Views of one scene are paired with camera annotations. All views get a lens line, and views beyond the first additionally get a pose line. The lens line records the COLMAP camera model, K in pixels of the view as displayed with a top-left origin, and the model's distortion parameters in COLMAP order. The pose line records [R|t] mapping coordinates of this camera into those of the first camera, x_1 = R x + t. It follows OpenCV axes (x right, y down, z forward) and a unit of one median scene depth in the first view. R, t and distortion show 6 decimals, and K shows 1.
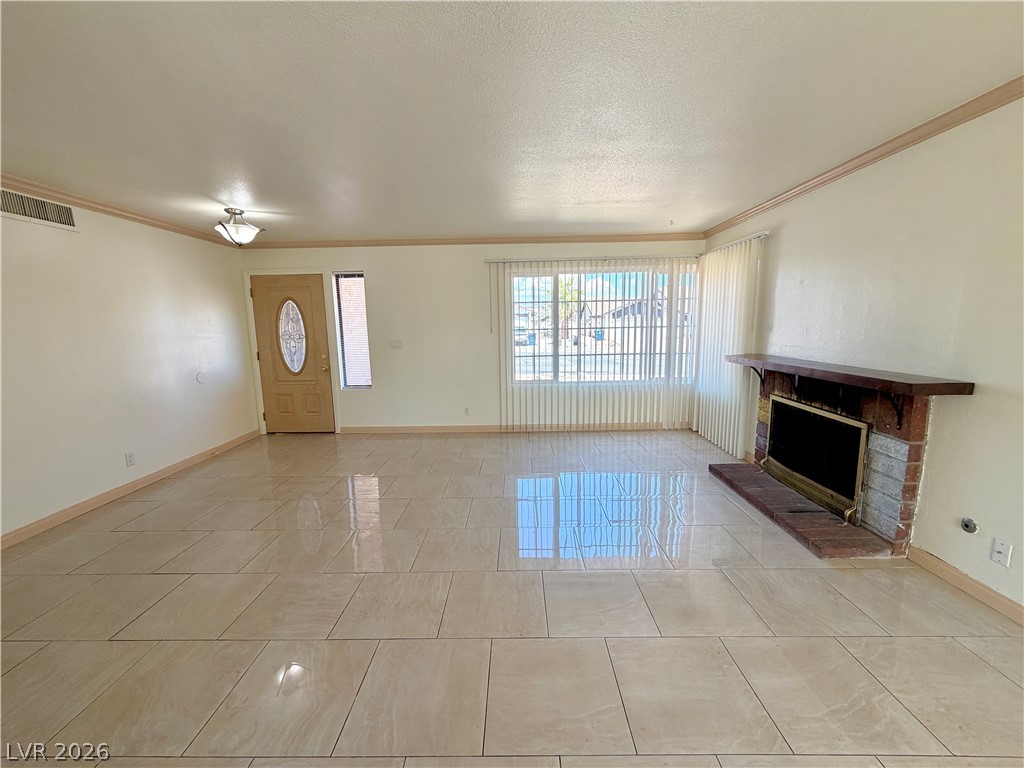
lens RADIAL K [[409.1, 0, 507.7], [0, 409.1, 382.5], [0, 0, 1]] dist [-0.002375, 0.000627]
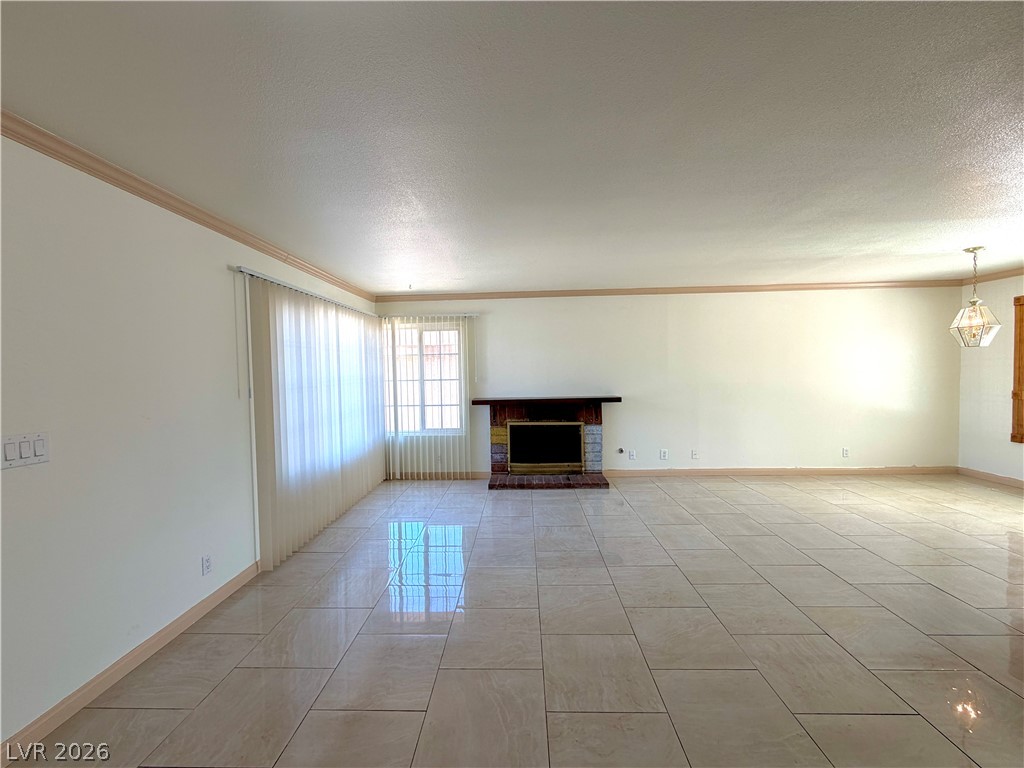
lens RADIAL K [[409.1, 0, 510.4], [0, 409.1, 383.0], [0, 0, 1]] dist [-0.002375, 0.000627]
pose [[0.009835, -0.014998, 0.999839, -1.200552], [0.167372, 0.985806, 0.013141, -0.183573], [-0.985845, 0.167216, 0.012206, 1.310475]]
